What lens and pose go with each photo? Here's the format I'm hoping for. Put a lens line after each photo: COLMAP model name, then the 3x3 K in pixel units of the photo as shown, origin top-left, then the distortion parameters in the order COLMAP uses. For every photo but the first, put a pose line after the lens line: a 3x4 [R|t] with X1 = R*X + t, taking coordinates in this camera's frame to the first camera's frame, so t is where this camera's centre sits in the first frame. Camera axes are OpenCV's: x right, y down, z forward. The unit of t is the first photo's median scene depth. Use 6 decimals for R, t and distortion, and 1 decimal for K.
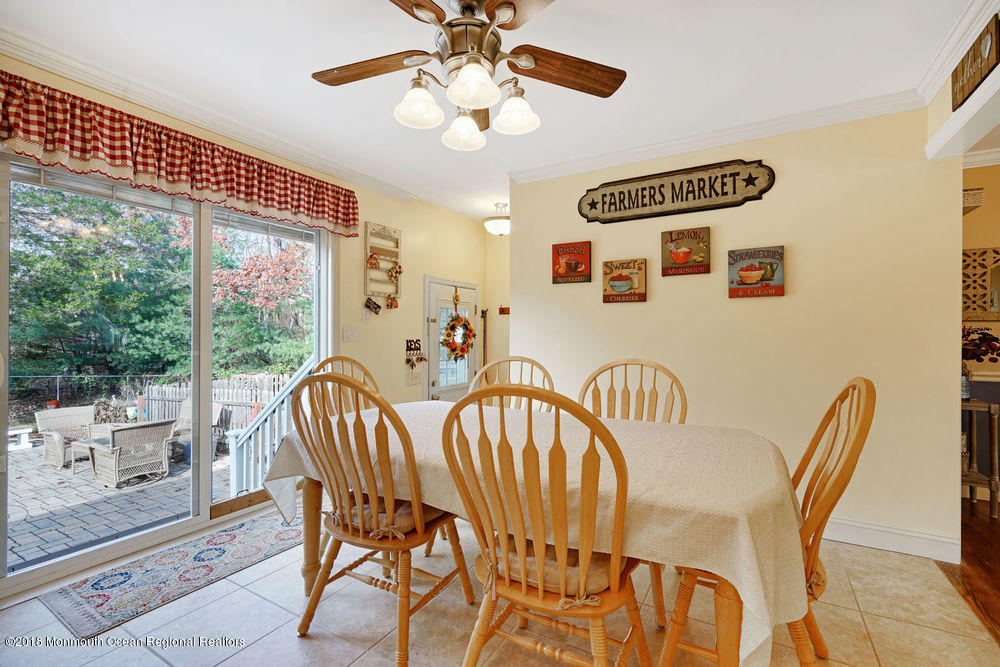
lens RADIAL K [[443.6, 0, 500.4], [0, 443.6, 332.3], [0, 0, 1]] dist [0.000175, -0.000436]
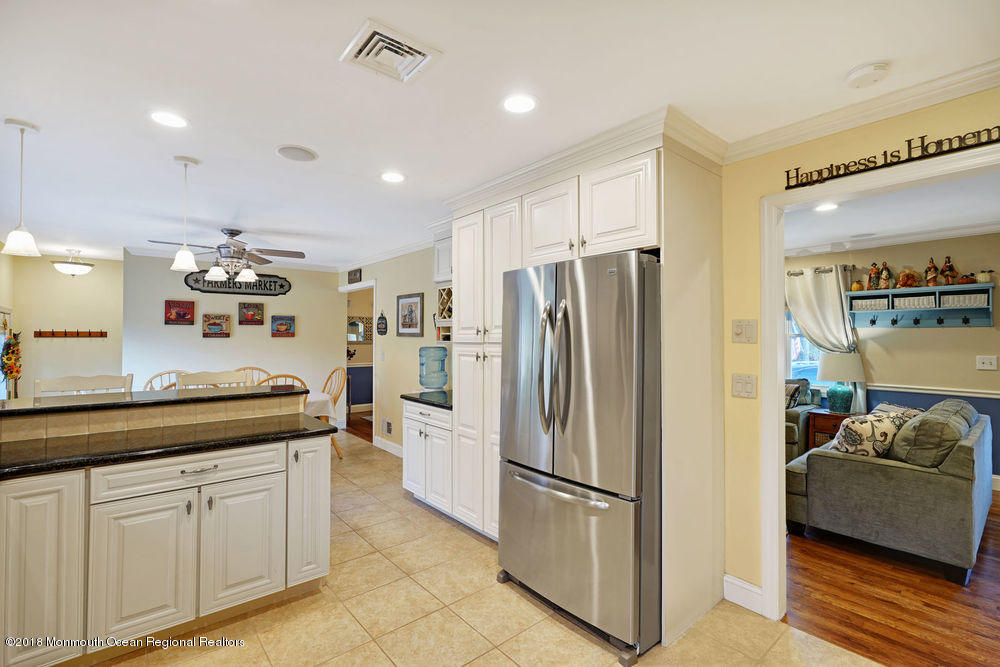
lens RADIAL K [[443.6, 0, 500.5], [0, 443.6, 333.0], [0, 0, 1]] dist [0.000175, -0.000436]
pose [[0.337095, 0.004752, 0.941458, -1.110504], [-0.003282, 0.999987, -0.003872, -0.087513], [-0.941465, -0.001785, 0.337107, -0.765041]]
